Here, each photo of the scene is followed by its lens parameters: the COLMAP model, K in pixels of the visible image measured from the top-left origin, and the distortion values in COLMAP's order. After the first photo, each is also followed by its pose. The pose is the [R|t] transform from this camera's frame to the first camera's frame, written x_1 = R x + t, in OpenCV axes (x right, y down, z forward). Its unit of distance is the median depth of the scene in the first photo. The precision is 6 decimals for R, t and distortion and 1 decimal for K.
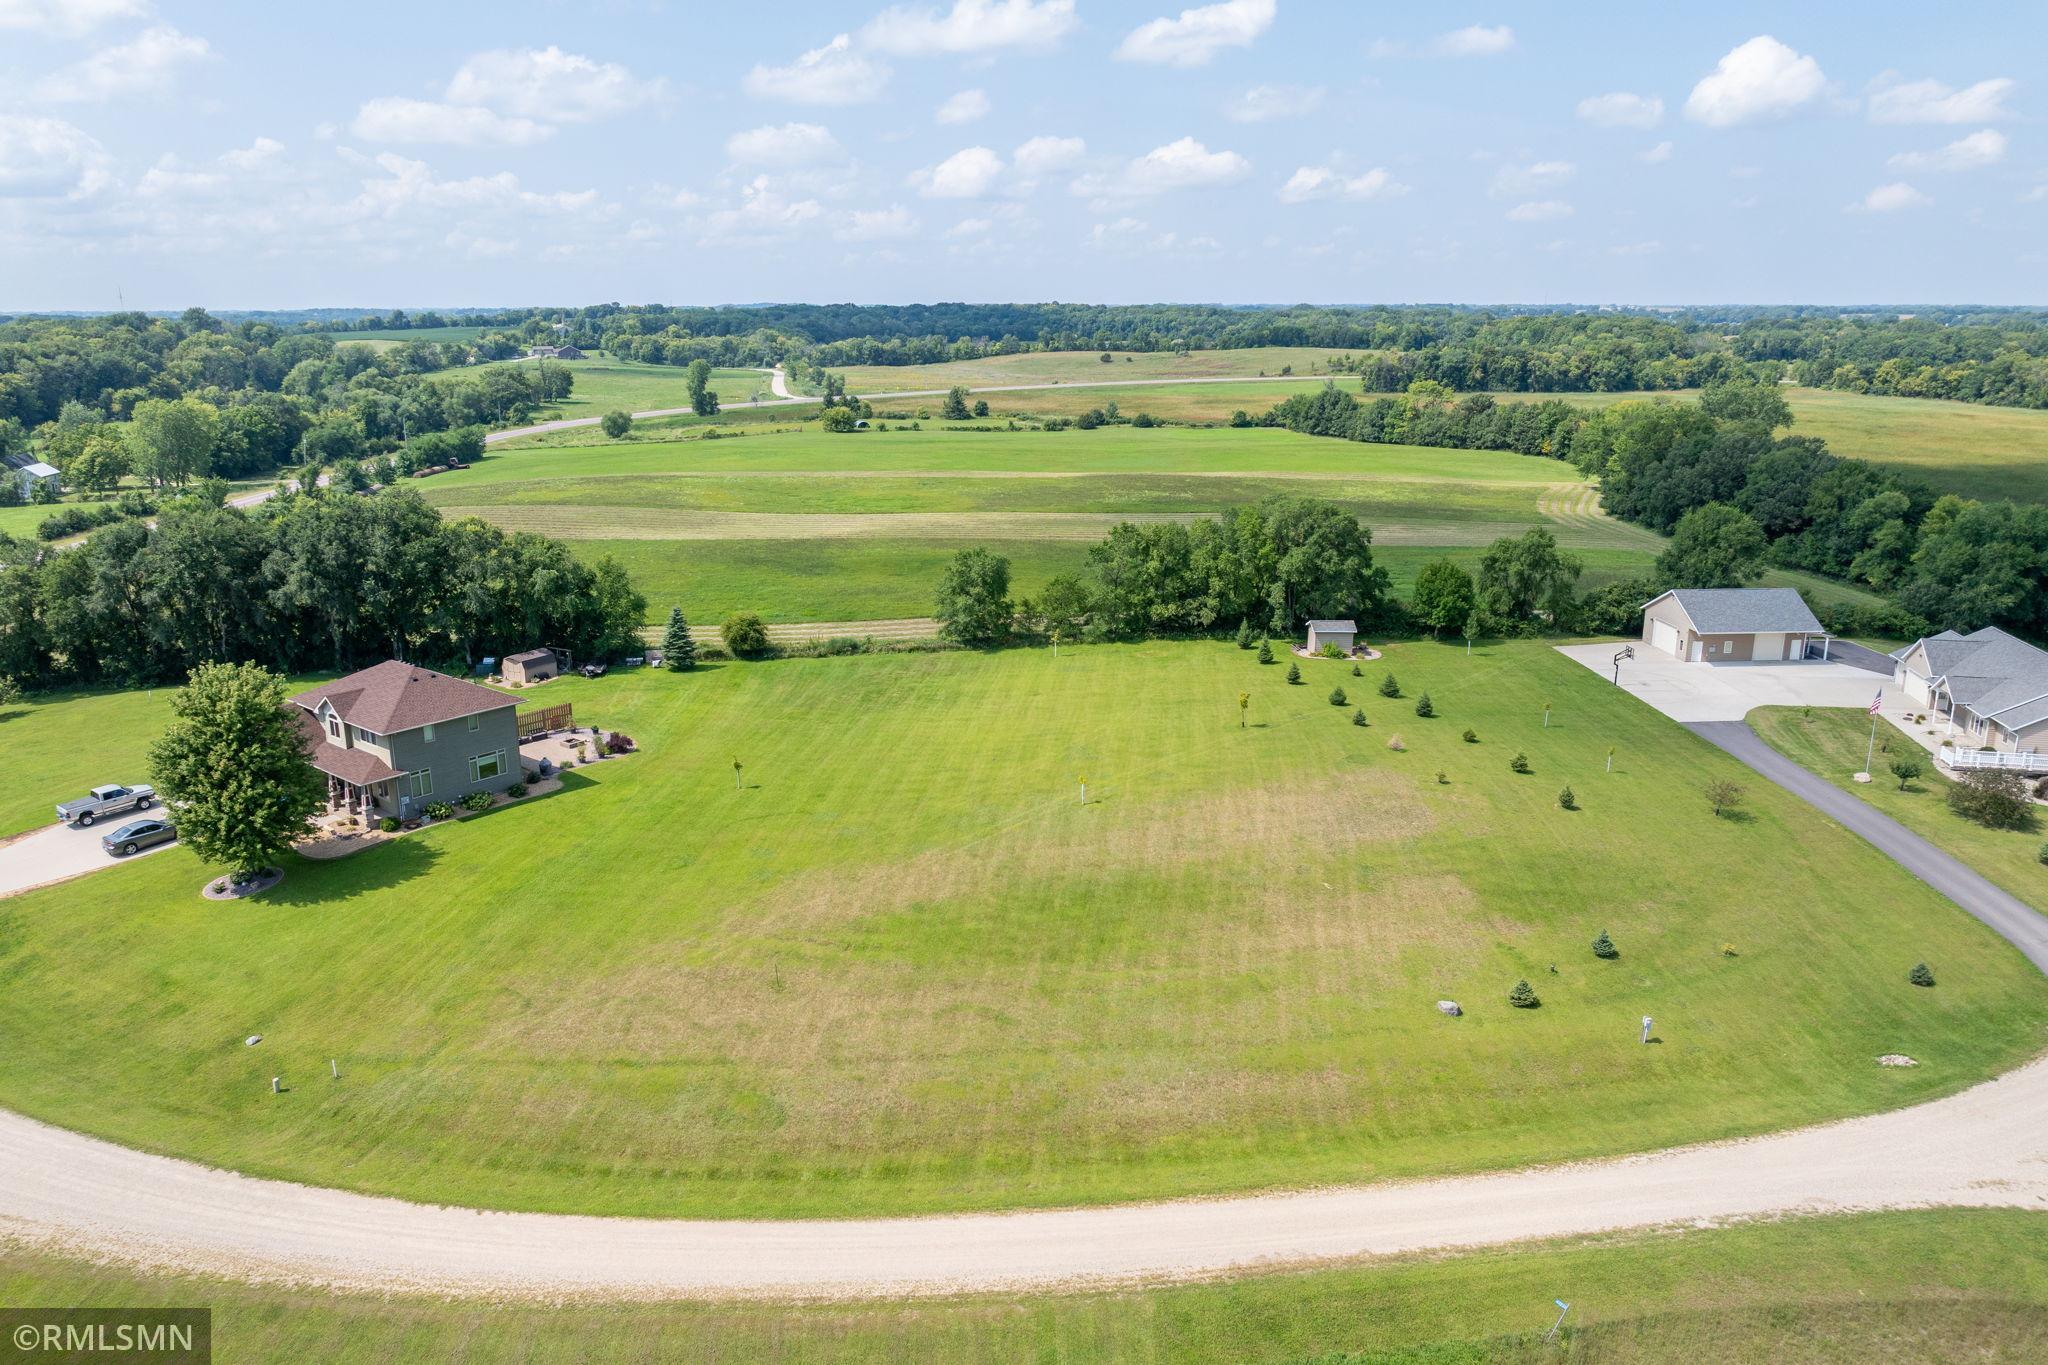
lens RADIAL K [[1440.5, 0, 1030.7], [0, 1440.5, 676.8], [0, 0, 1]] dist [-0.031987, 0.017325]
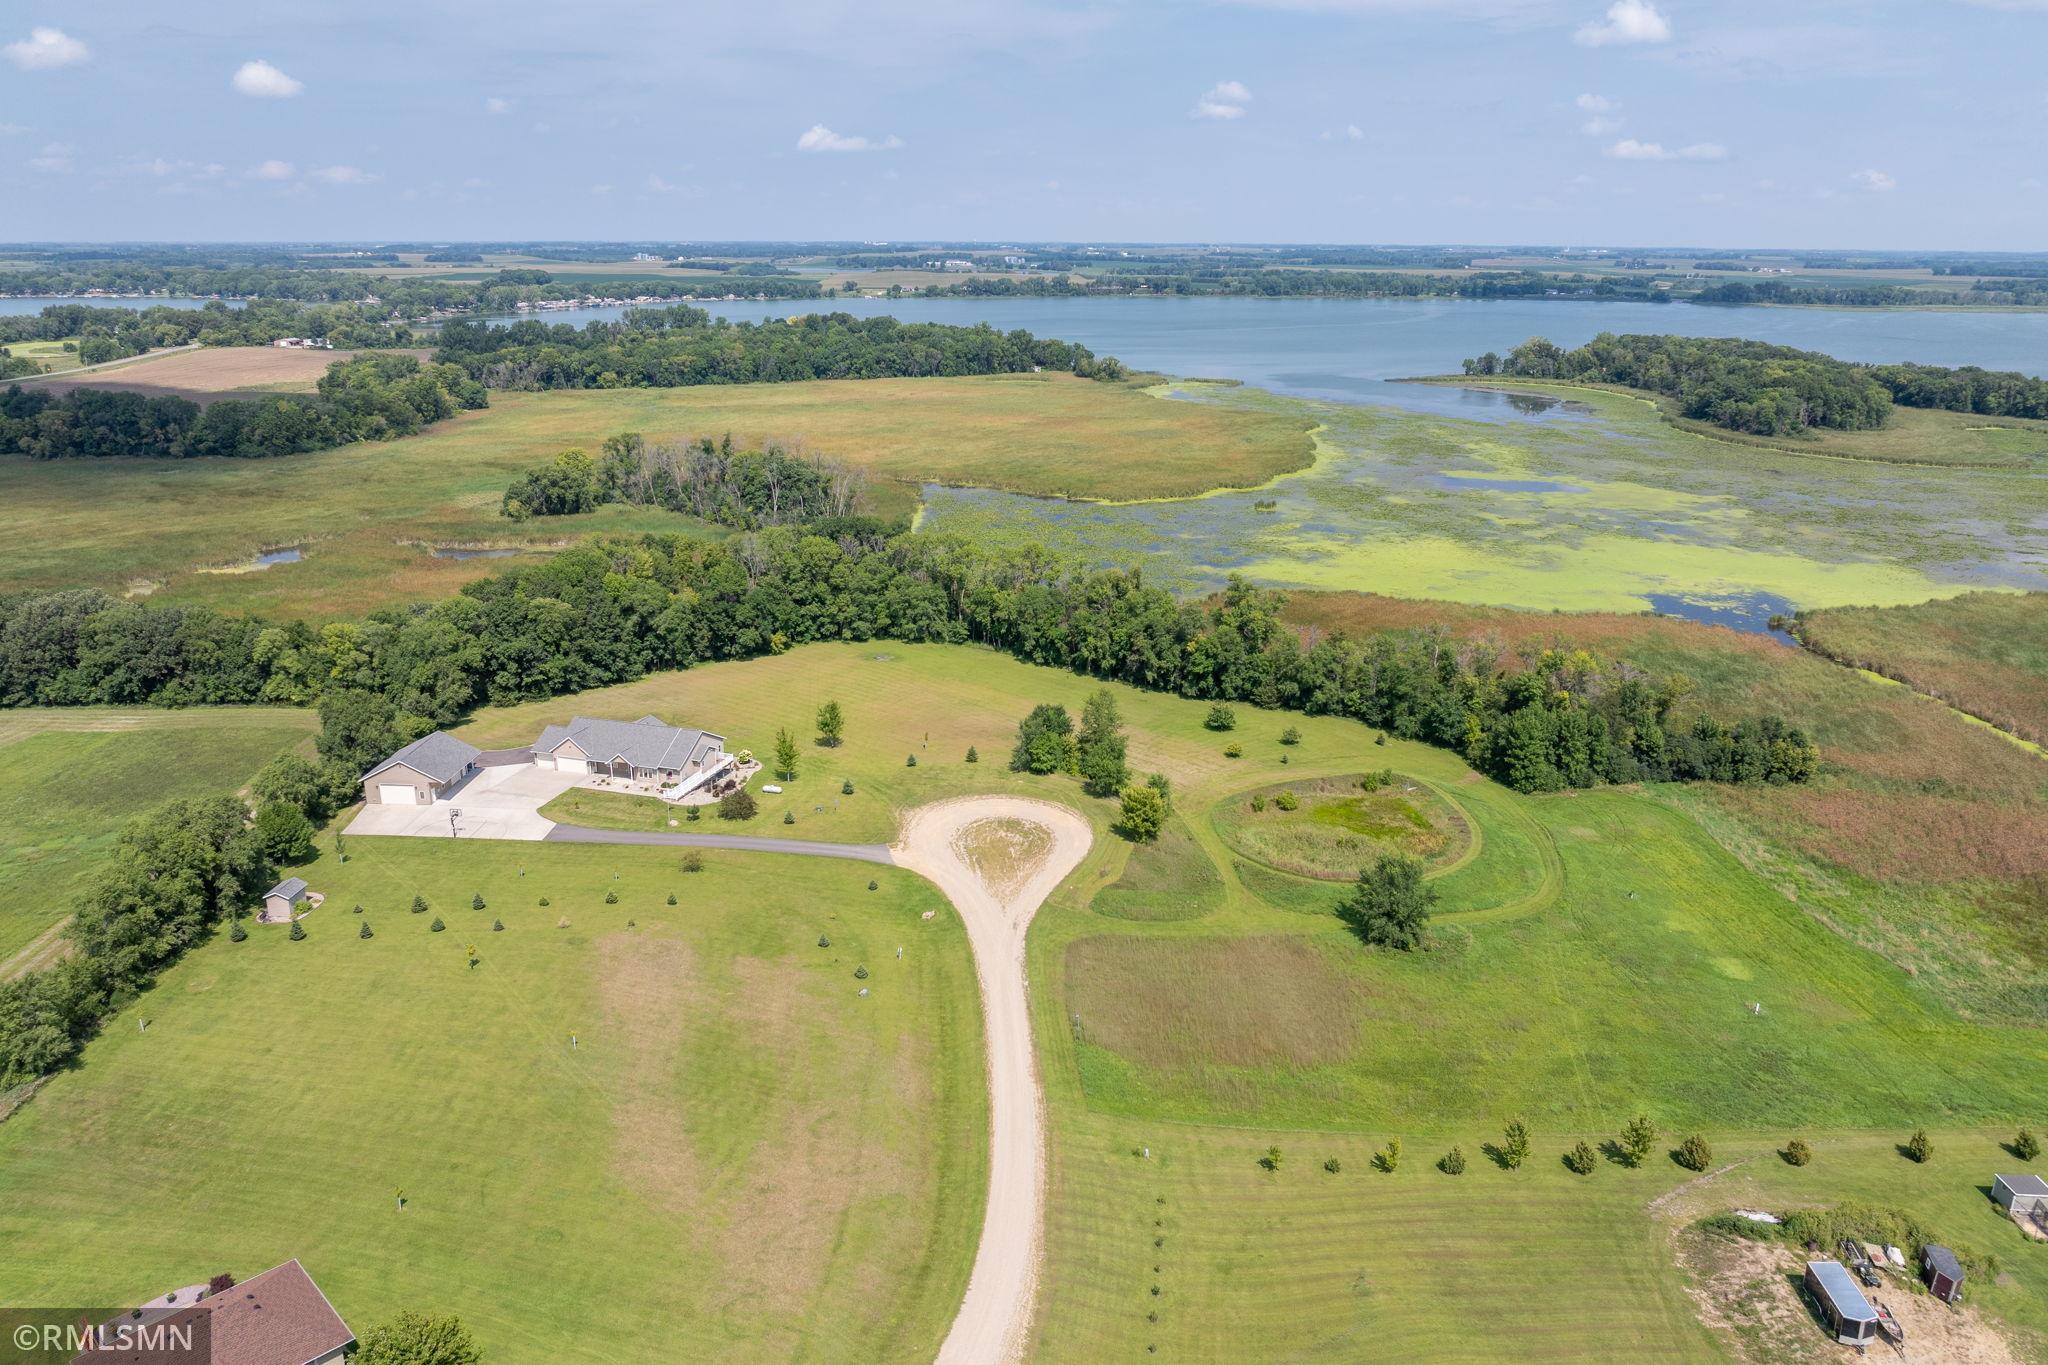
lens RADIAL K [[1440.5, 0, 1029.9], [0, 1440.5, 678.5], [0, 0, 1]] dist [-0.031987, 0.017325]
pose [[0.096127, -0.288278, 0.952709, -0.495457], [0.244125, 0.934736, 0.258208, -0.216774], [-0.964968, 0.207760, 0.160229, 0.112874]]
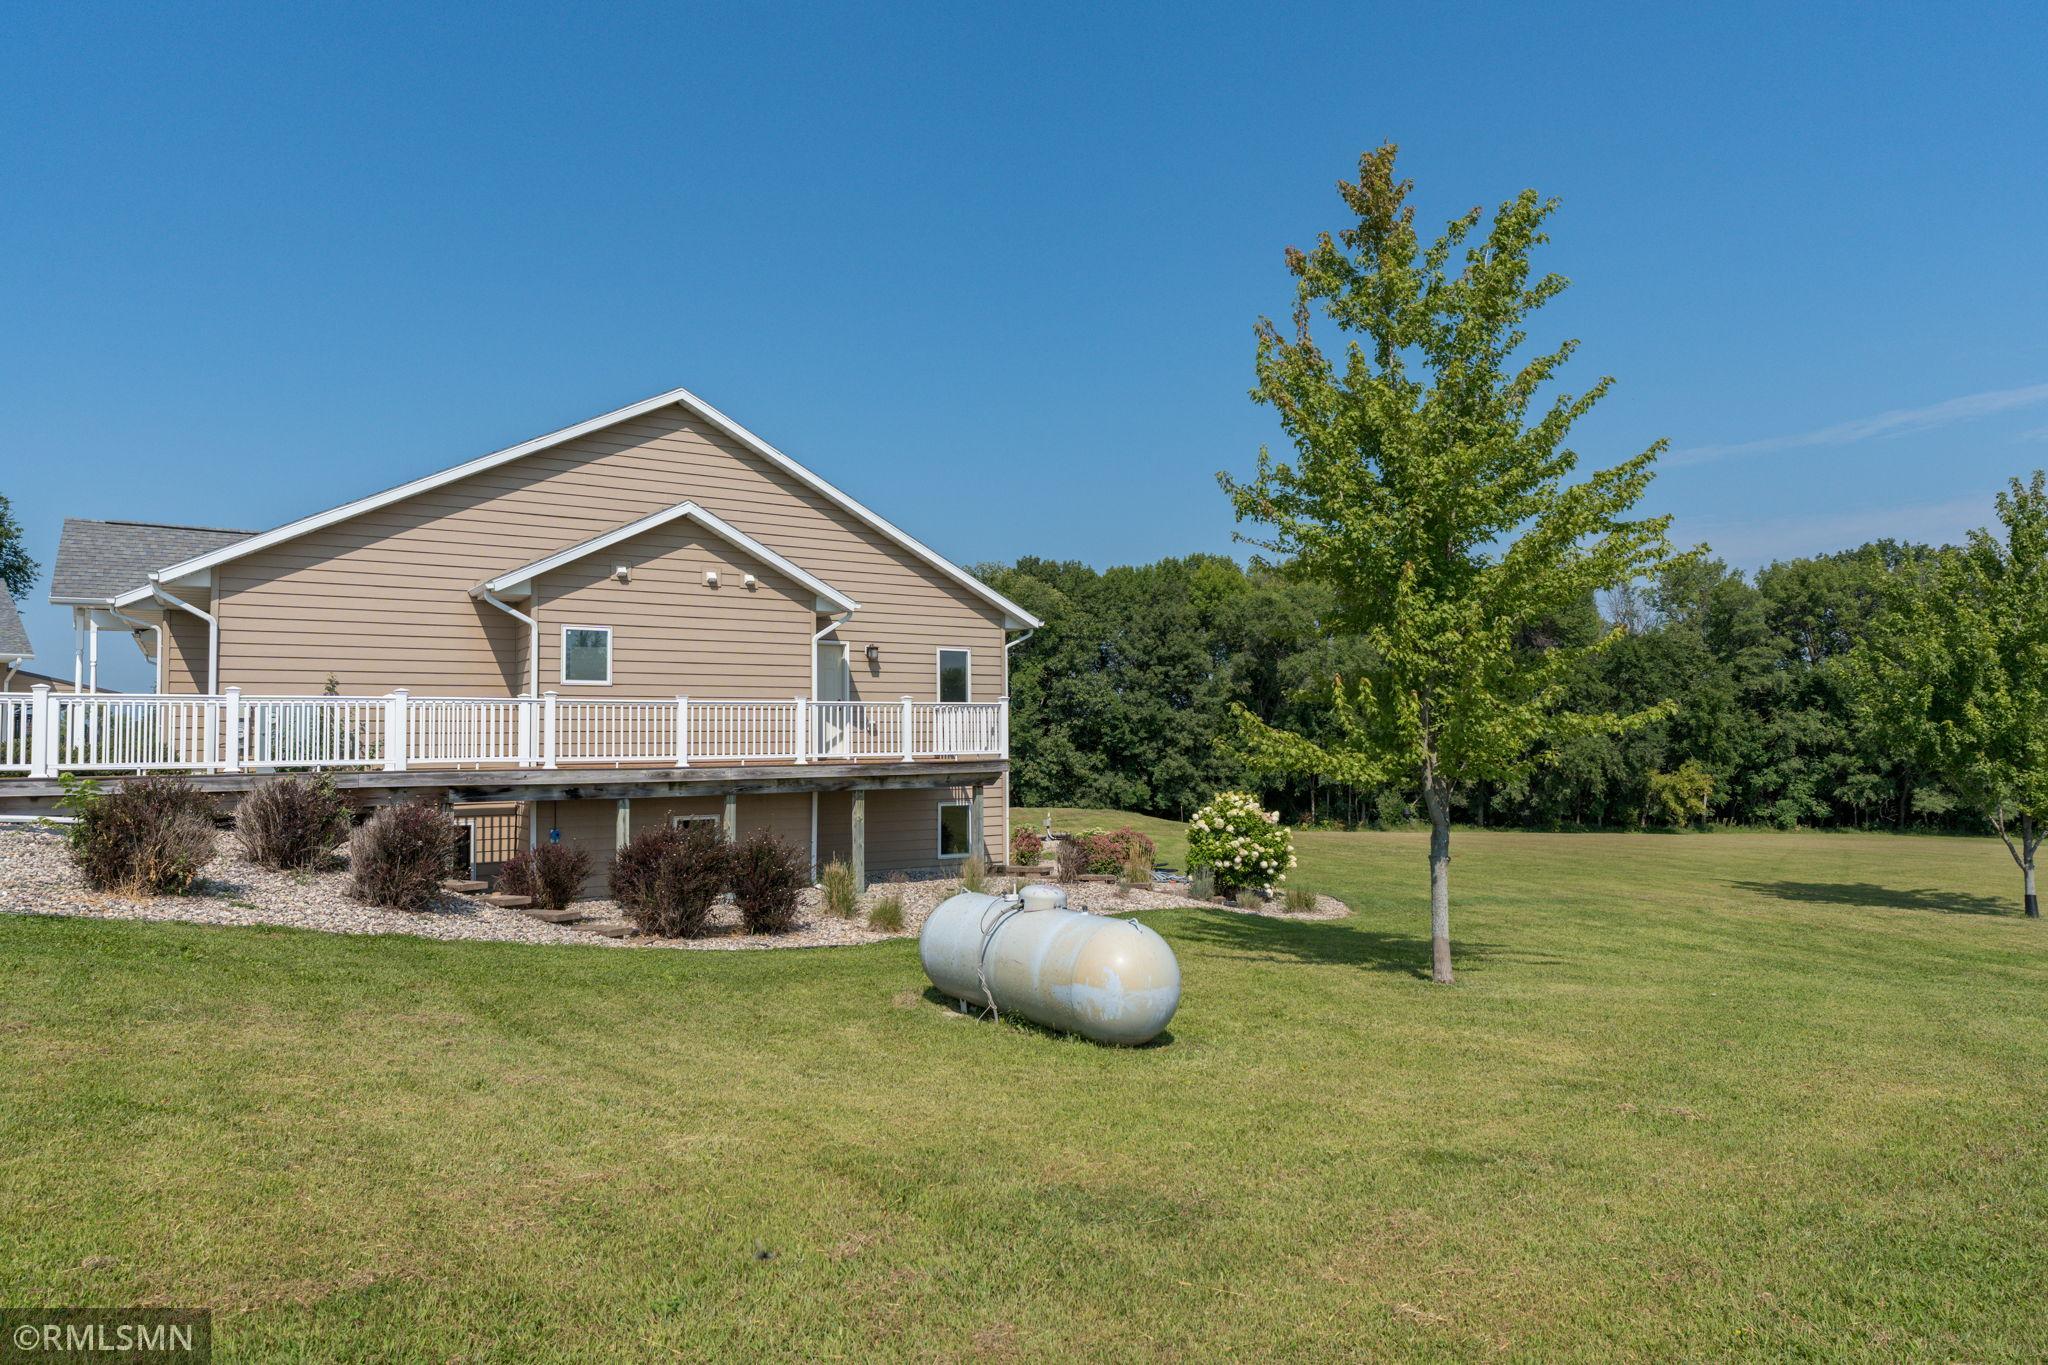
lens RADIAL K [[1234.6, 0, 1025.3], [0, 1234.6, 681.8], [0, 0, 1]] dist [-0.001516, 0.000687]
pose [[0.713955, 0.035720, 0.699280, 0.320636], [0.181930, 0.954934, -0.234528, 0.049939], [-0.676143, 0.294662, 0.675281, 0.405191]]
